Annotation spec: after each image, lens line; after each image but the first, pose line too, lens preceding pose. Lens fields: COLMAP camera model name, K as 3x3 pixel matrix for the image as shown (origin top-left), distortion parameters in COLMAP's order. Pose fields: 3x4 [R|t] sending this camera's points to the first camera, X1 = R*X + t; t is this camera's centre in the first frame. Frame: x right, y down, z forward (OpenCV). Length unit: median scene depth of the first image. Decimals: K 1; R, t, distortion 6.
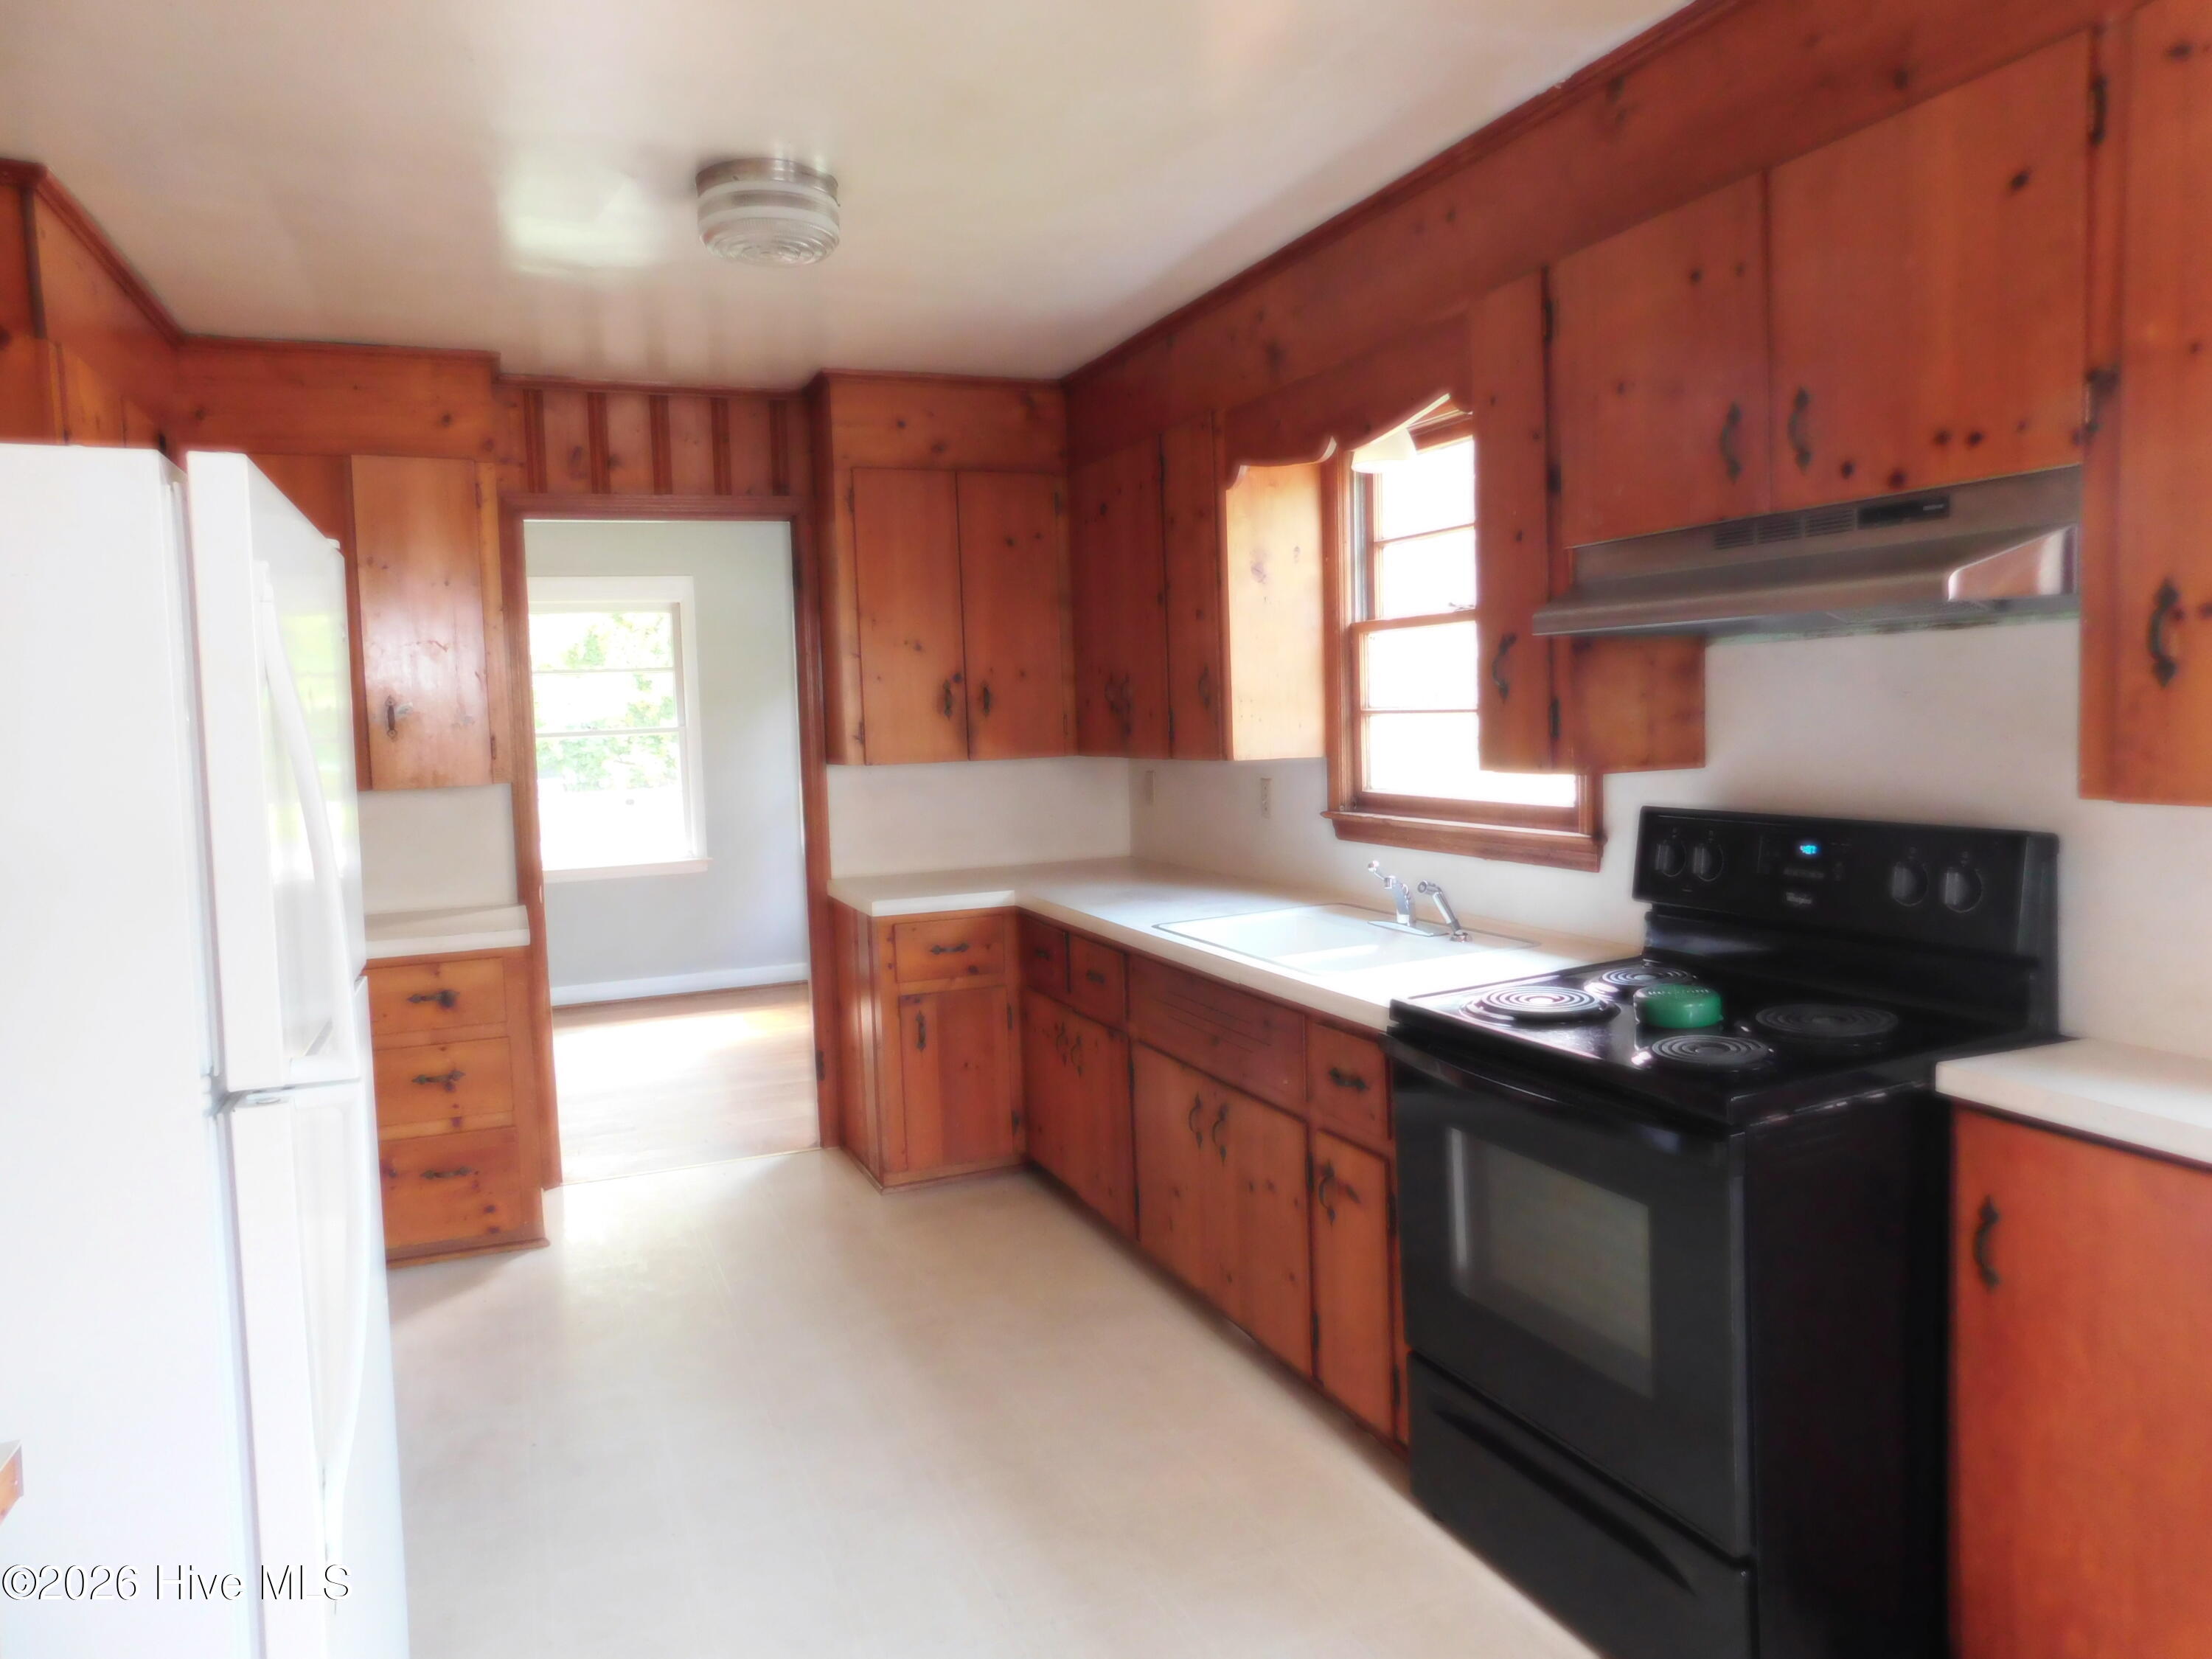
lens RADIAL K [[1461.0, 0, 1112.4], [0, 1461.0, 818.5], [0, 0, 1]] dist [-0.062131, 0.050074]
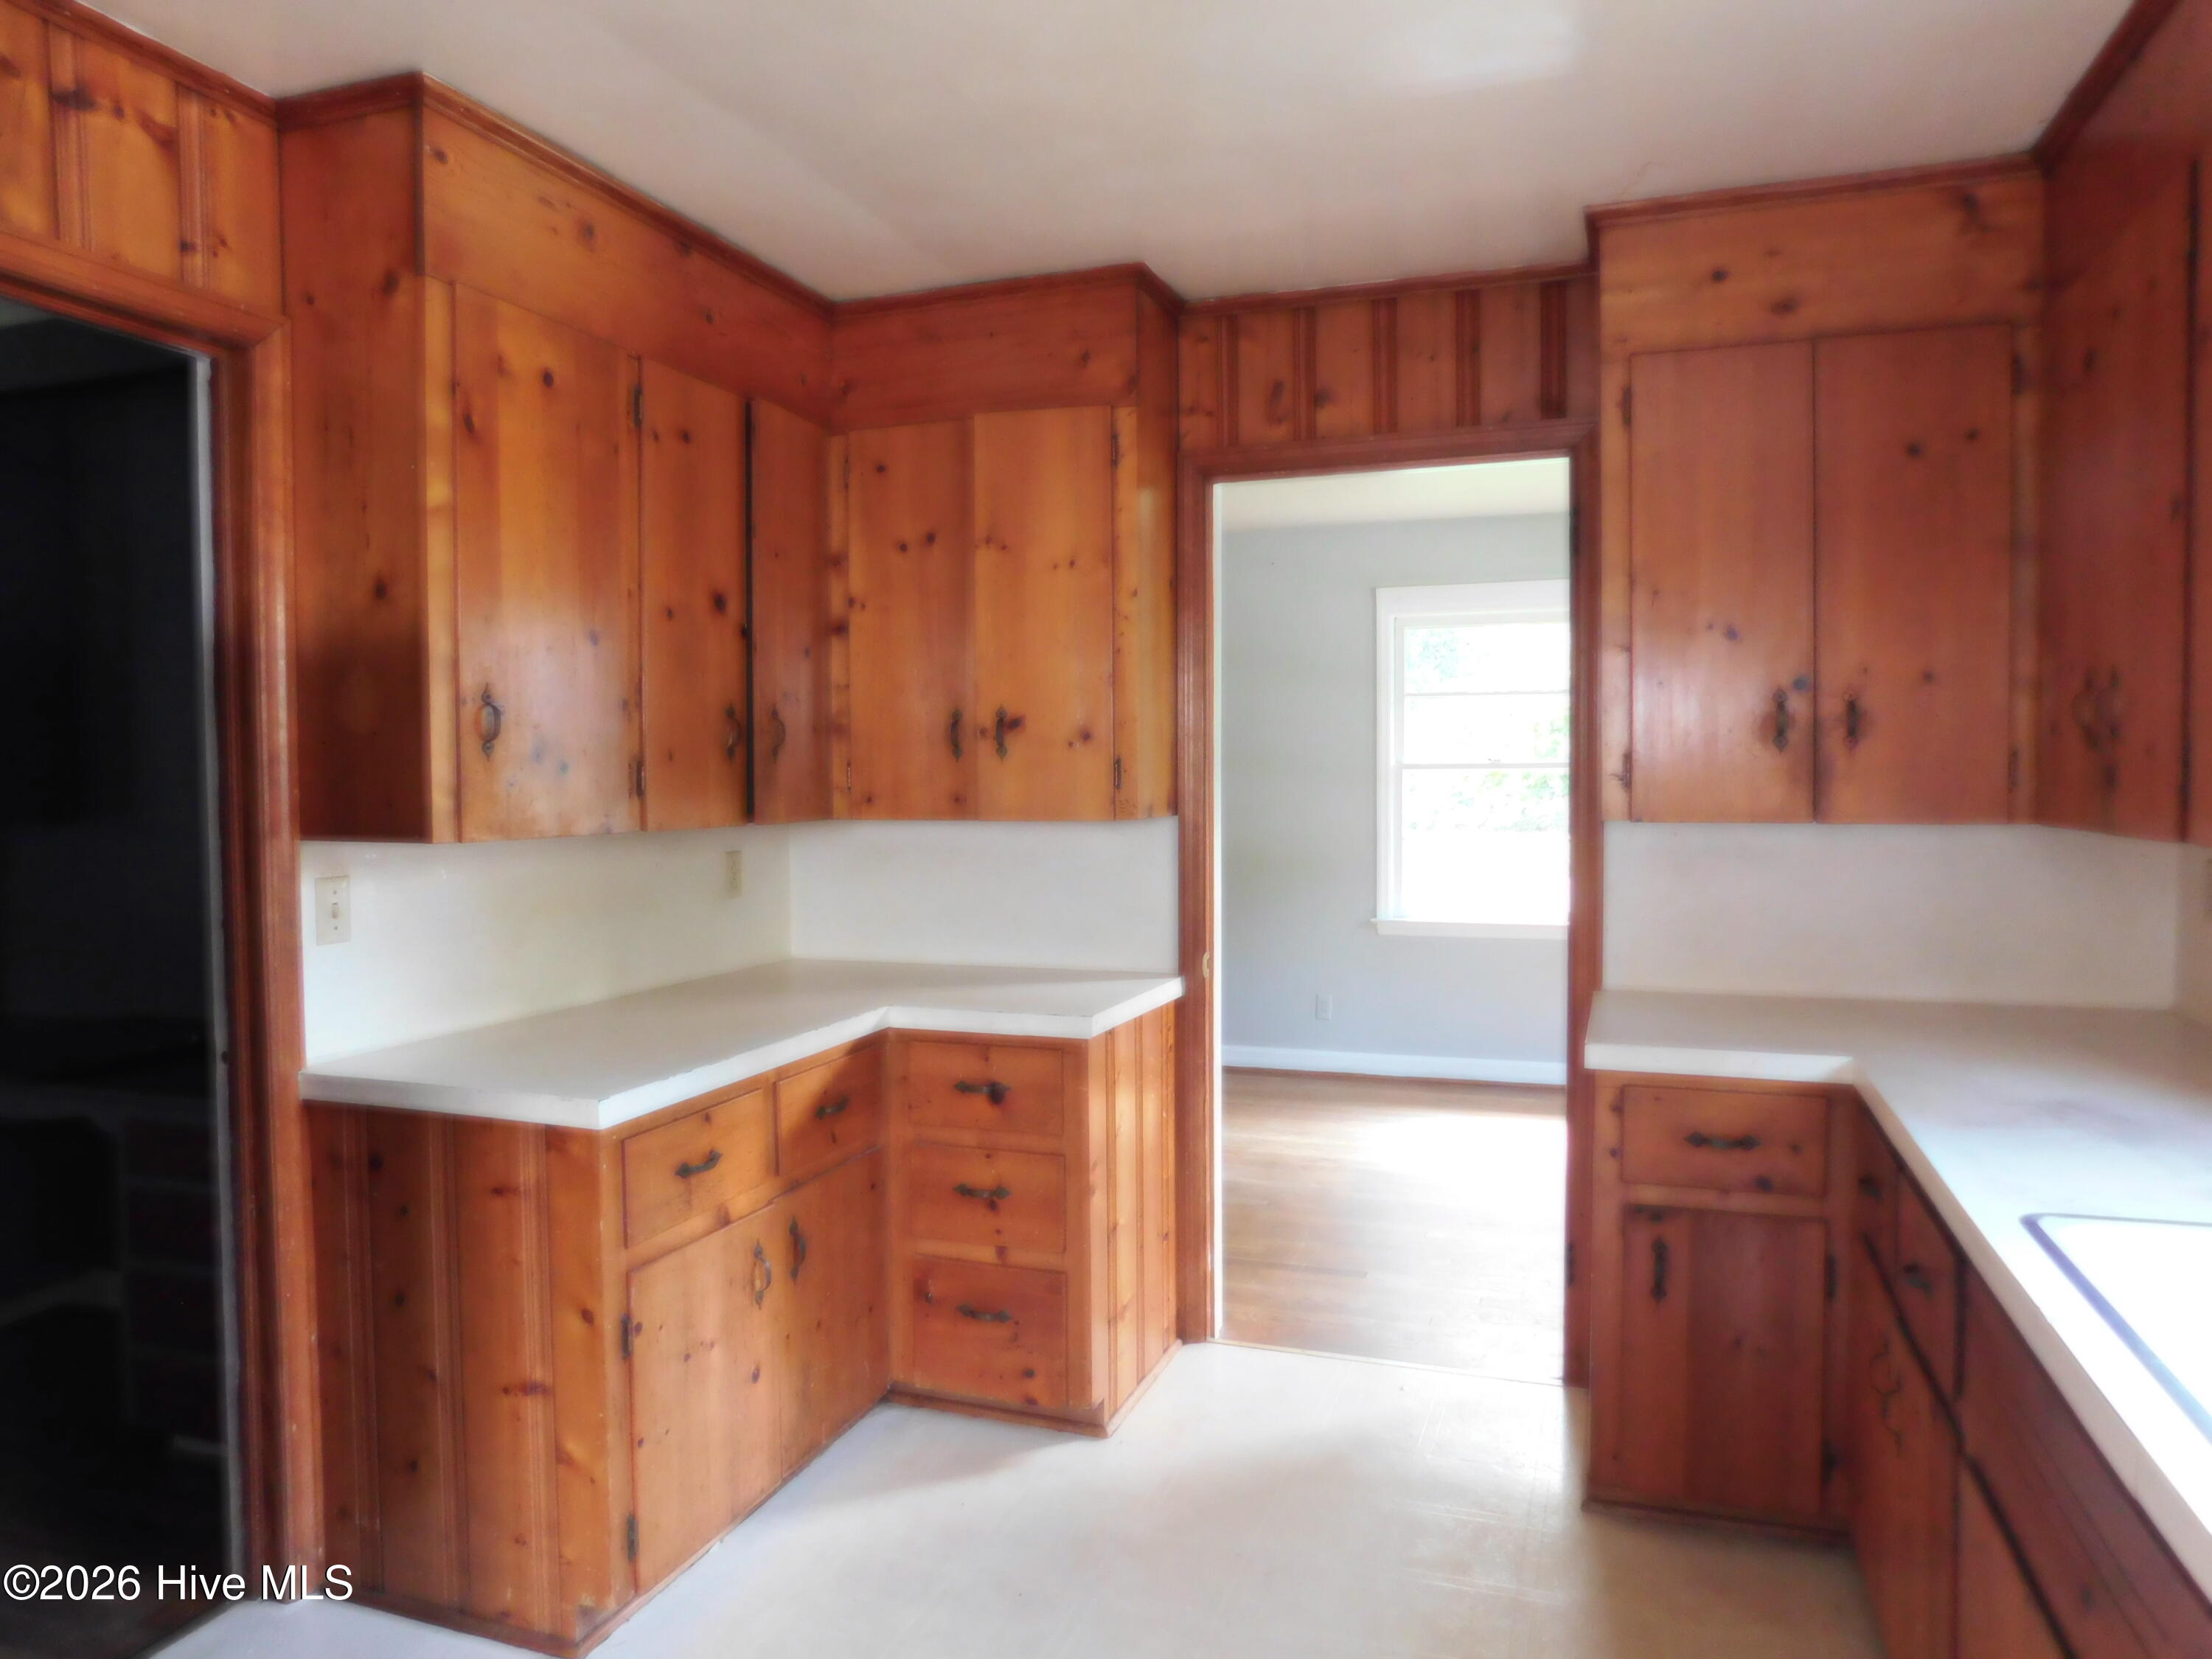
lens RADIAL K [[1461.0, 0, 1112.4], [0, 1461.0, 818.5], [0, 0, 1]] dist [-0.062131, 0.050074]
pose [[0.739779, 0.051000, -0.670914, 0.090381], [-0.069068, 0.997612, -0.000323, -0.023295], [0.669295, 0.046578, 0.741535, 0.397550]]
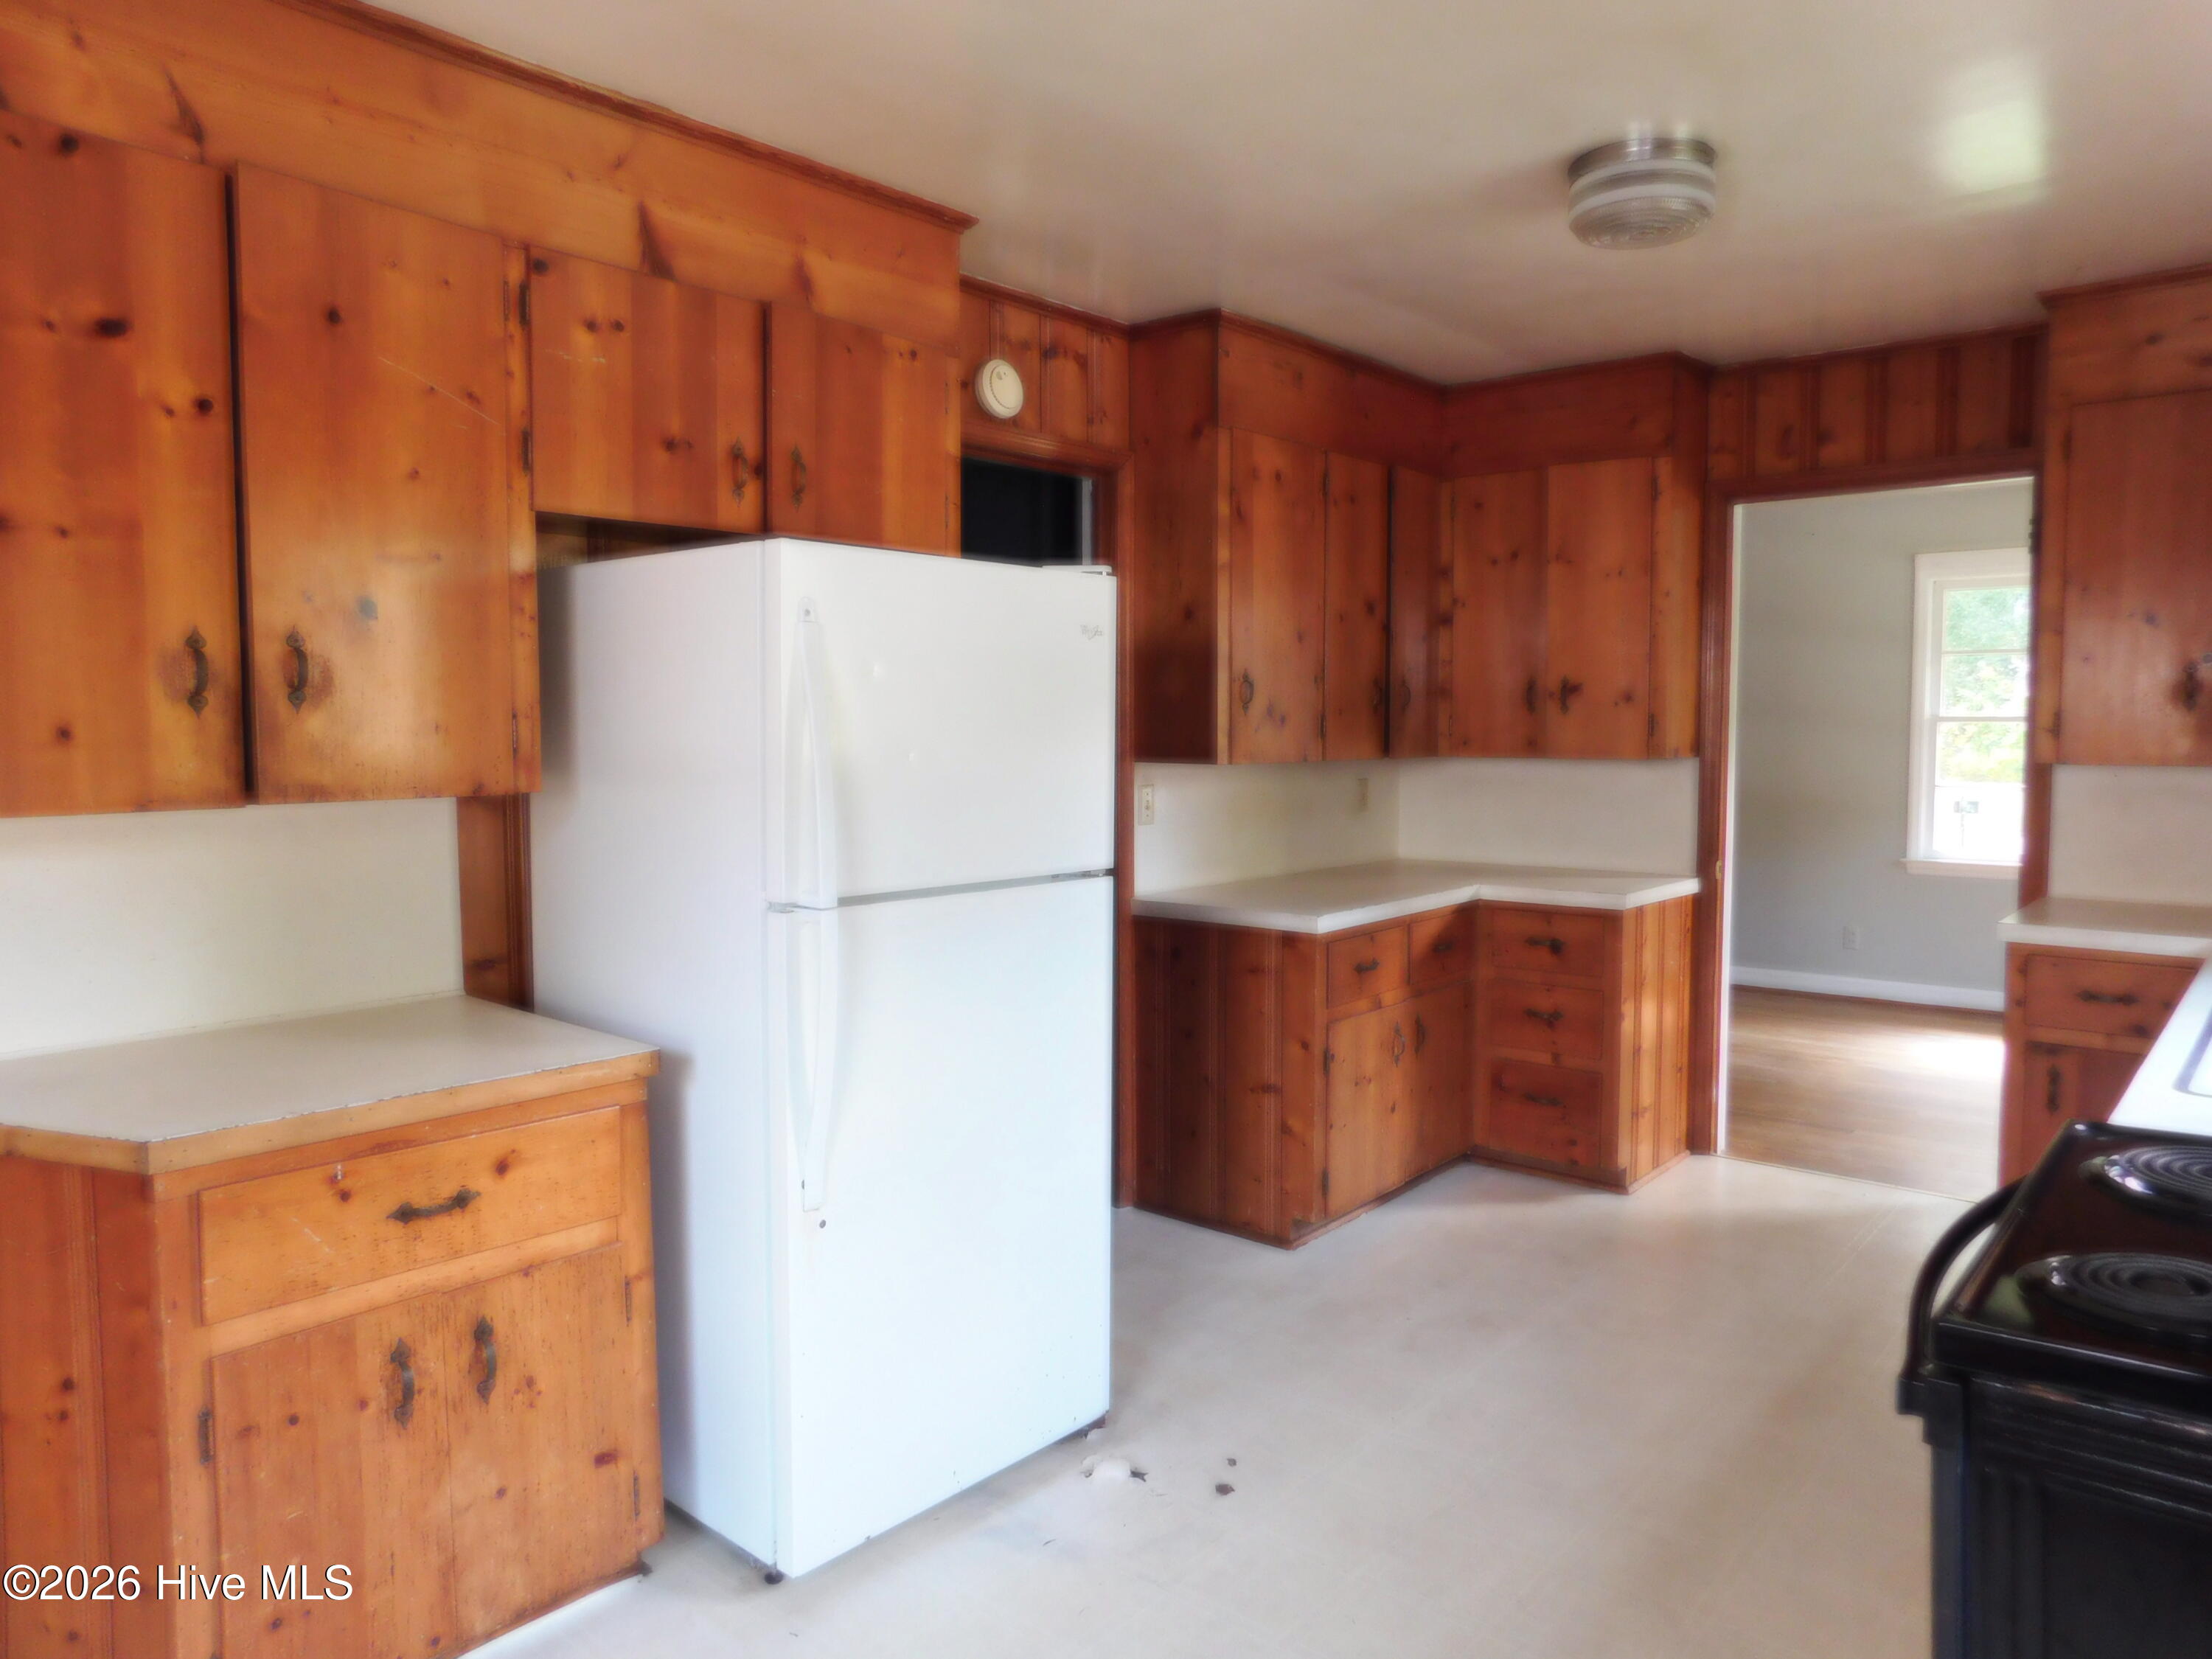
lens RADIAL K [[1461.0, 0, 1112.4], [0, 1461.0, 818.5], [0, 0, 1]] dist [-0.062131, 0.050074]
pose [[0.451844, 0.091627, -0.887379, 0.328790], [-0.079171, 0.994905, 0.062416, -0.014974], [0.888577, 0.042052, 0.456797, 0.152758]]
